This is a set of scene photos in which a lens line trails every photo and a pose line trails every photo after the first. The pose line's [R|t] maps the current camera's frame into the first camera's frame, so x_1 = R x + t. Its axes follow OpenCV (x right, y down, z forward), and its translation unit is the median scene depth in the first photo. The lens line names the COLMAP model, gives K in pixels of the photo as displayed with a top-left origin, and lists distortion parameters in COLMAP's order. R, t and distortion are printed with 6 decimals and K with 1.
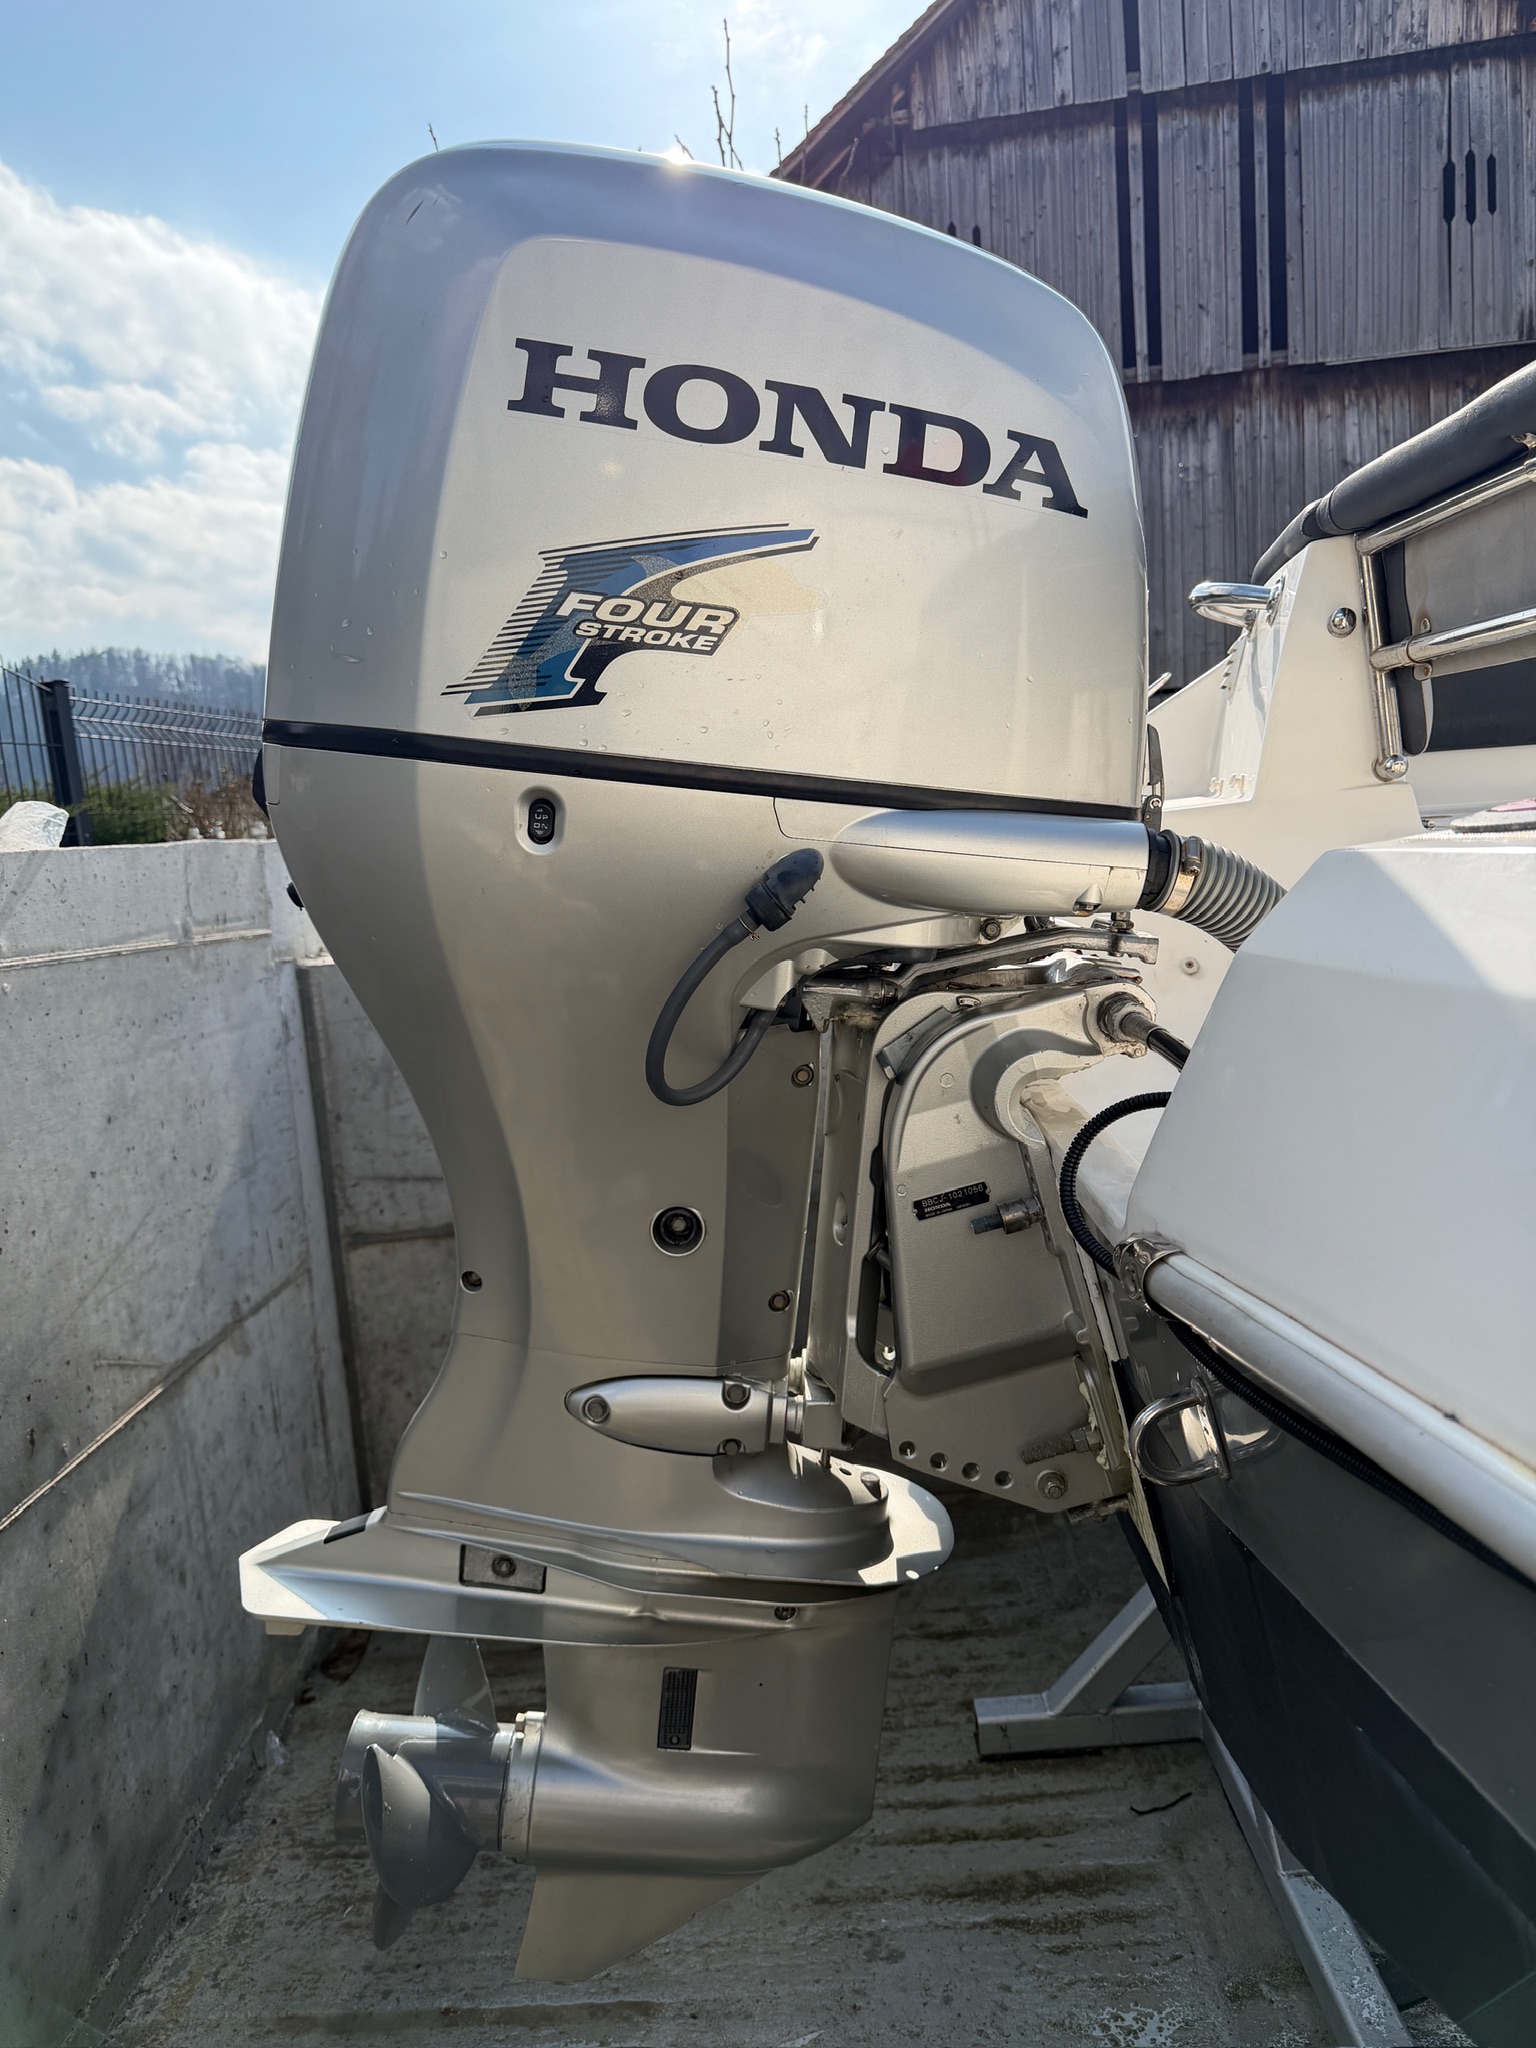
lens RADIAL K [[1426.3, 0, 768.0], [0, 1426.3, 1024.0], [0, 0, 1]] dist [0.081375, -0.135059]
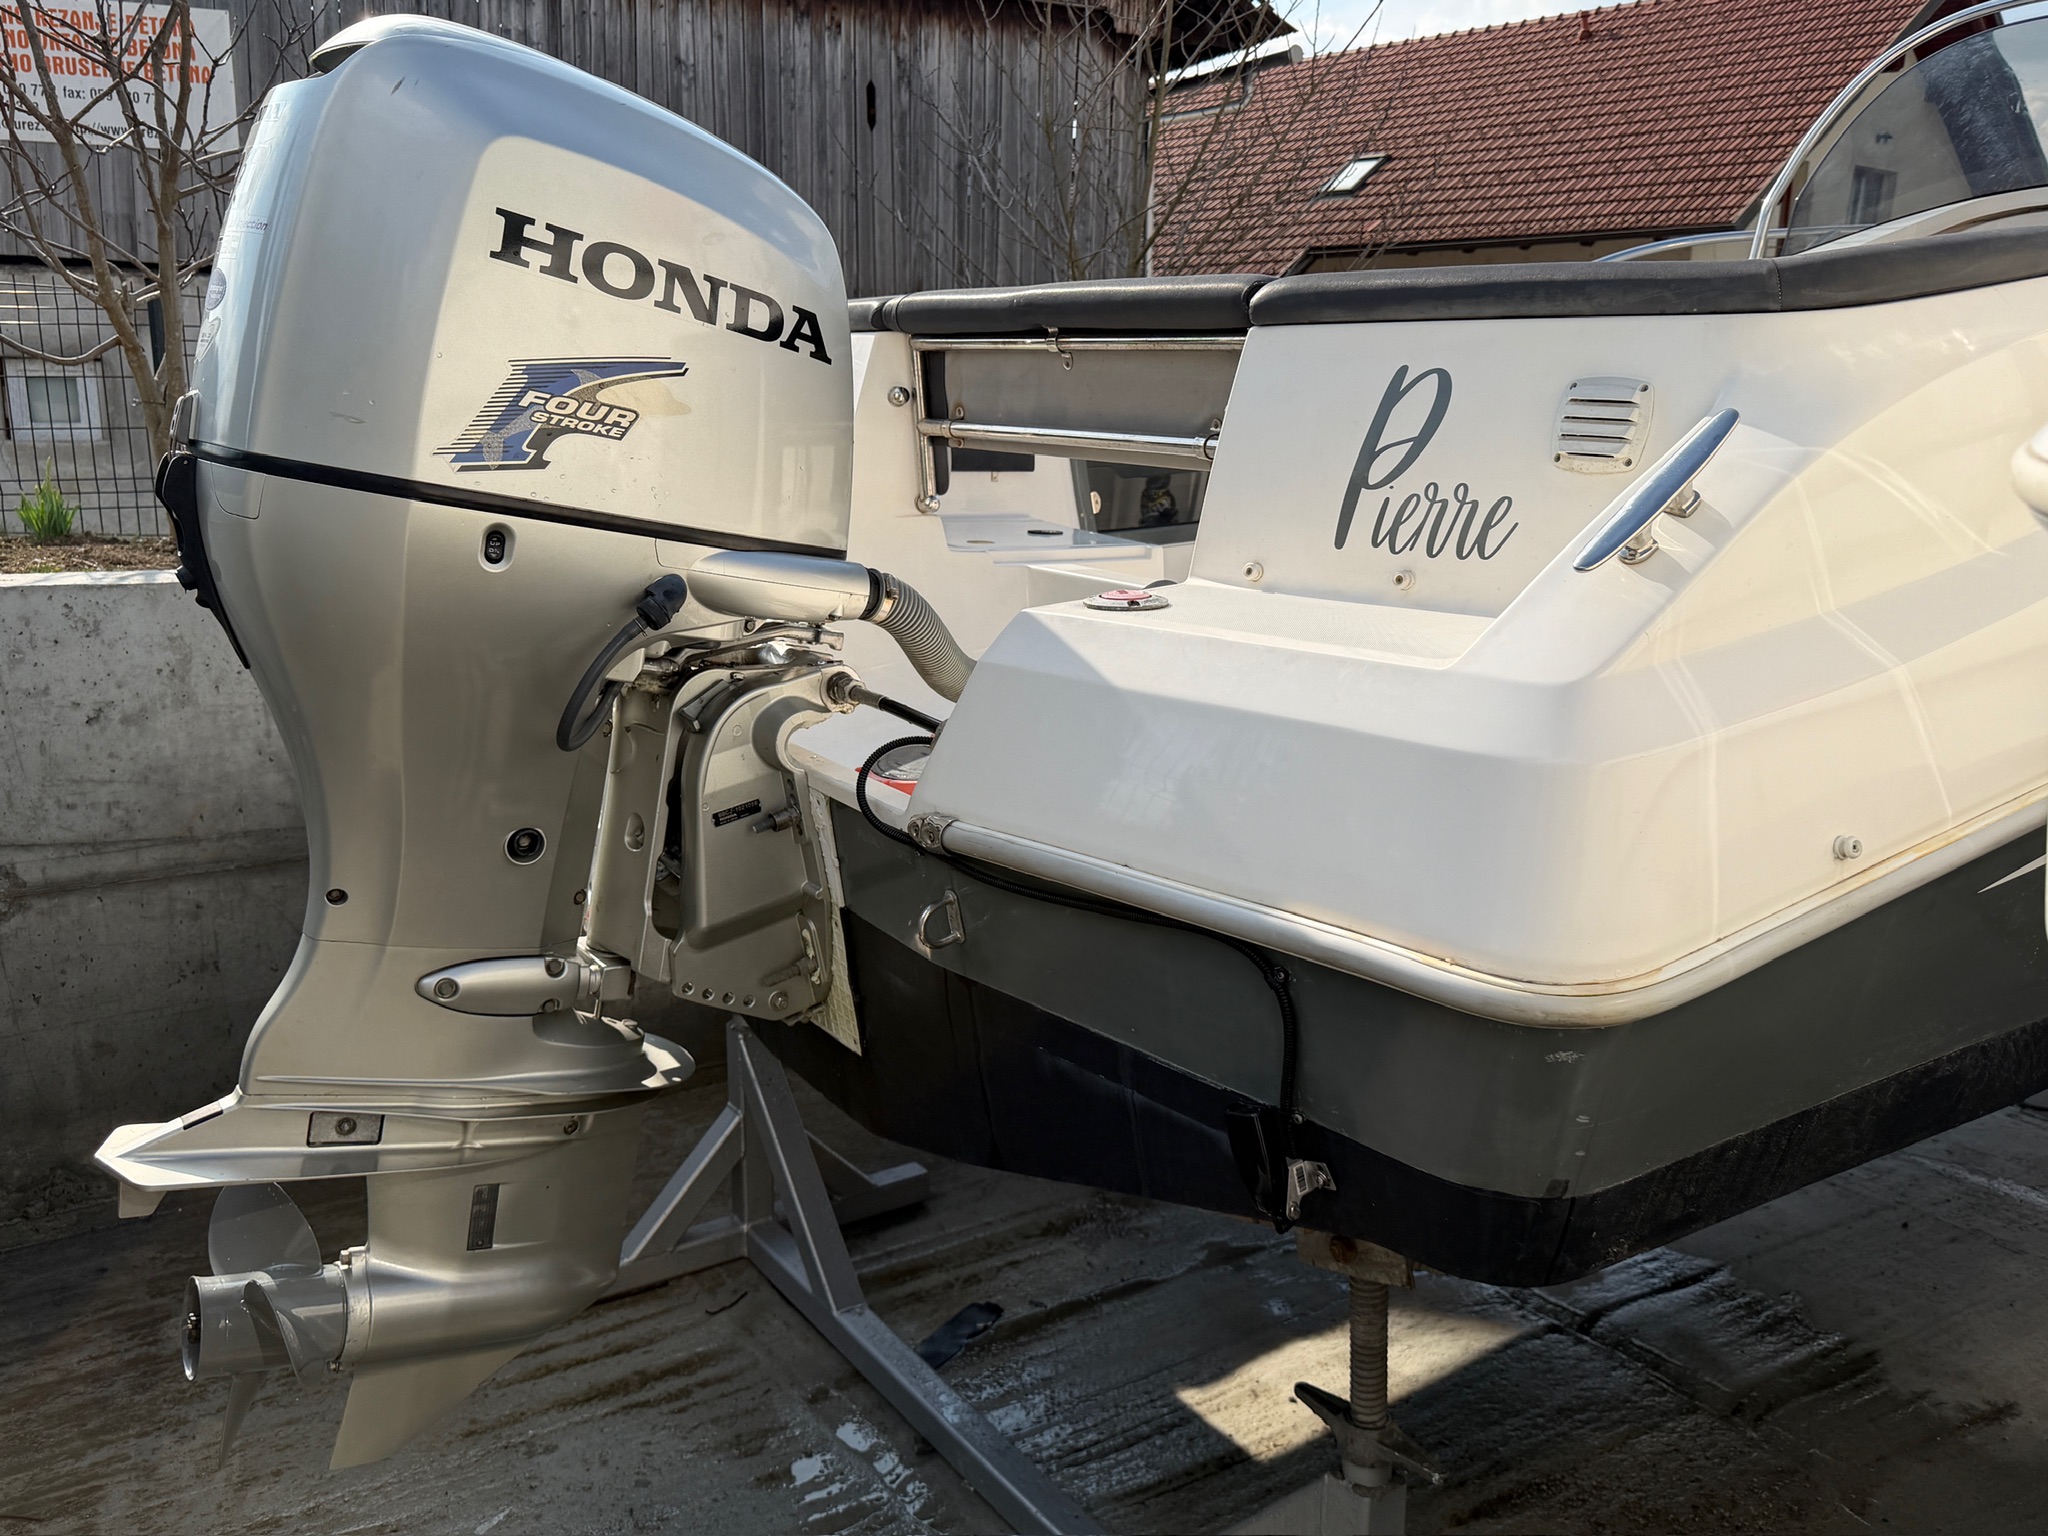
lens RADIAL K [[1671.4, 0, 1024.0], [0, 1671.4, 768.0], [0, 0, 1]] dist [-0.000274, -0.000951]
pose [[0.823887, -0.023369, 0.566272, -0.617169], [-0.012581, 0.998149, 0.059496, -0.028988], [-0.566614, -0.056142, 0.822068, -0.596790]]
